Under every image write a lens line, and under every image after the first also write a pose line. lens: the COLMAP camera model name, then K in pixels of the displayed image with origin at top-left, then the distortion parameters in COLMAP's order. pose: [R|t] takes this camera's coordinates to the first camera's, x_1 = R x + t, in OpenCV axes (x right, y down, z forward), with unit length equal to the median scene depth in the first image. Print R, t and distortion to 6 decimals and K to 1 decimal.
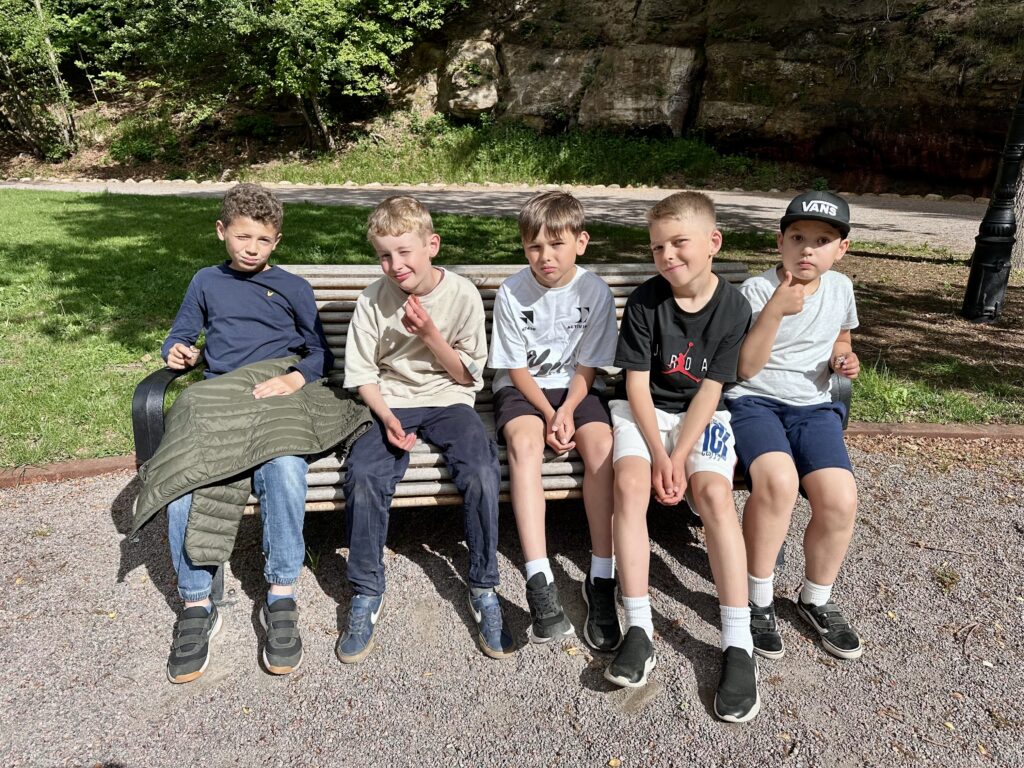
lens RADIAL K [[728.1, 0, 512.0], [0, 728.1, 384.0], [0, 0, 1]] dist [0.034808, -0.050885]
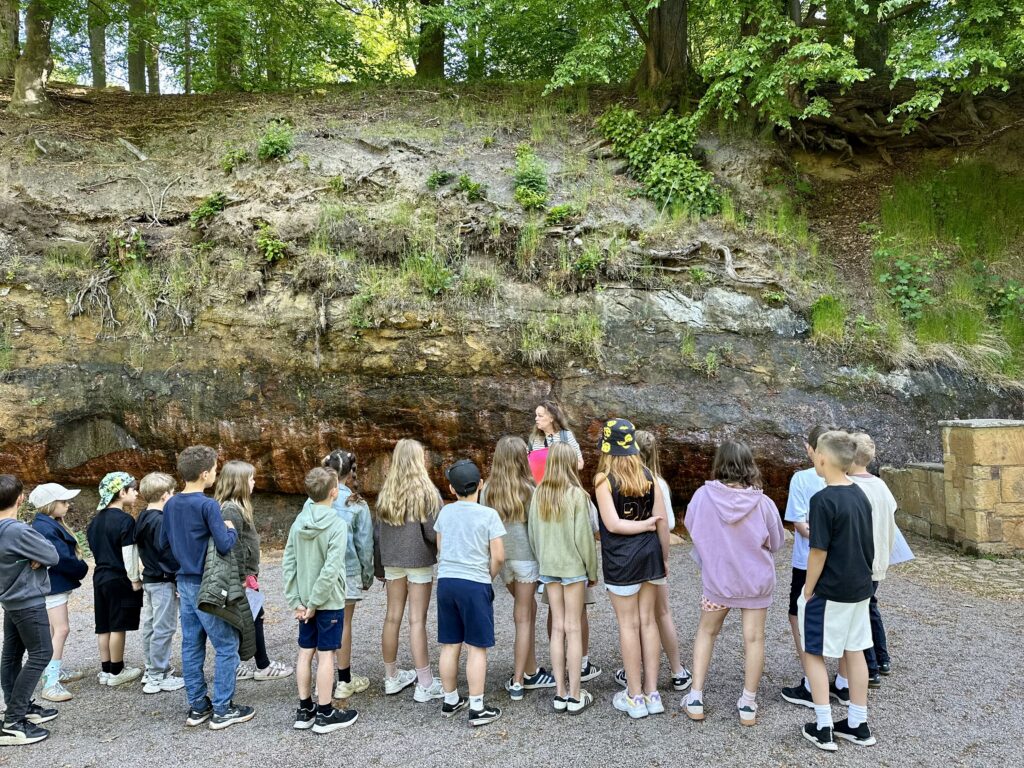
lens RADIAL K [[728.1, 0, 512.0], [0, 728.1, 384.0], [0, 0, 1]] dist [0.034808, -0.050885]
pose [[0.613780, -0.019305, 0.789241, 0.260498], [0.288994, 0.935808, -0.201856, -0.211387], [-0.734681, 0.351981, 0.579960, 0.567291]]
